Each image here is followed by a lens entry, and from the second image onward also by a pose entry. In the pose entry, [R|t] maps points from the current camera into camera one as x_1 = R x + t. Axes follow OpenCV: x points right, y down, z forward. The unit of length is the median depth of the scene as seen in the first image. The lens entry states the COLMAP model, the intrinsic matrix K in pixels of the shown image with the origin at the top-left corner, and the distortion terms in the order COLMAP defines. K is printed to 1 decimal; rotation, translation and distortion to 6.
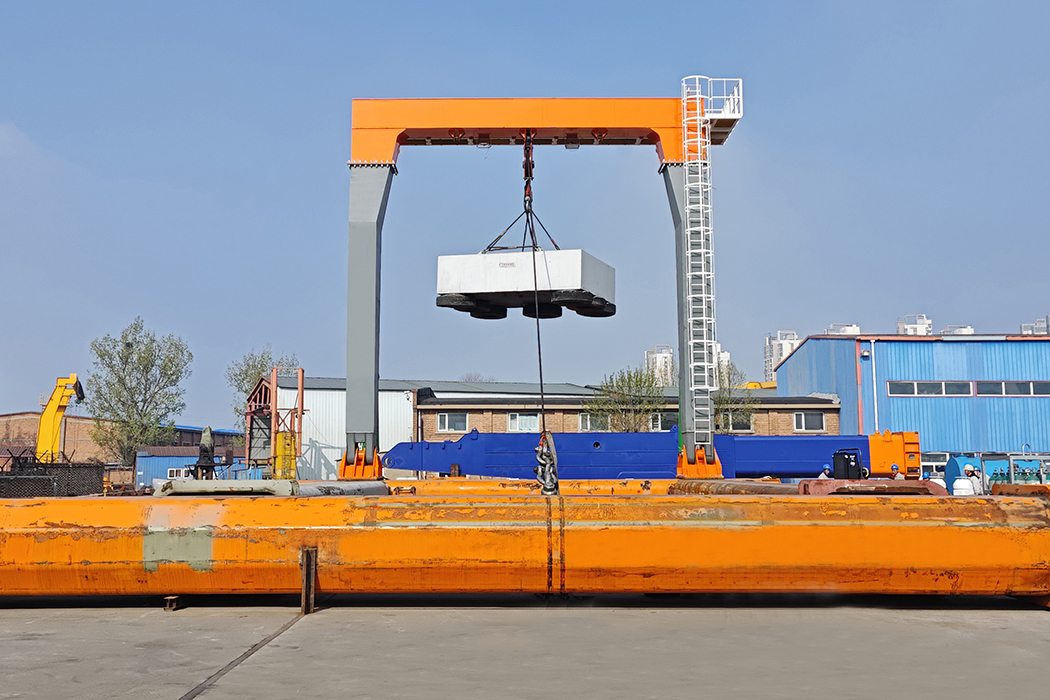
lens RADIAL K [[997.1, 0, 483.8], [0, 997.1, 351.1], [0, 0, 1]] dist [-0.000654, 0.192061]
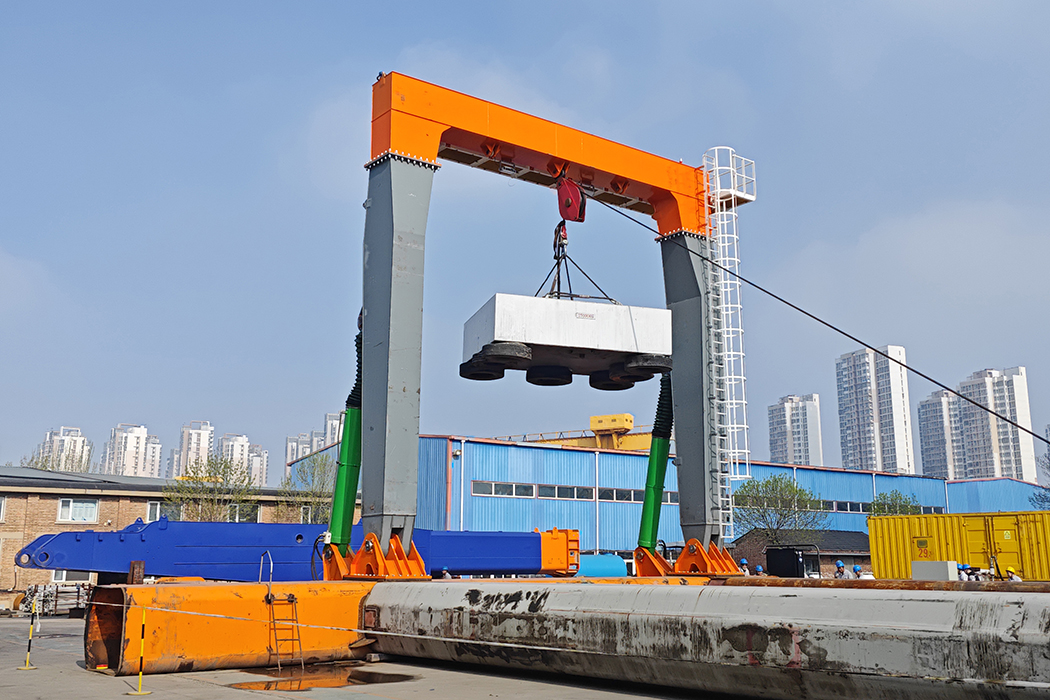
lens RADIAL K [[997.1, 0, 483.8], [0, 997.1, 351.1], [0, 0, 1]] dist [-0.000654, 0.192061]
pose [[0.812016, 0.123476, 0.570423, -0.196943], [-0.067929, 0.990717, -0.117755, 0.017778], [-0.579668, 0.056871, 0.812866, 0.141210]]
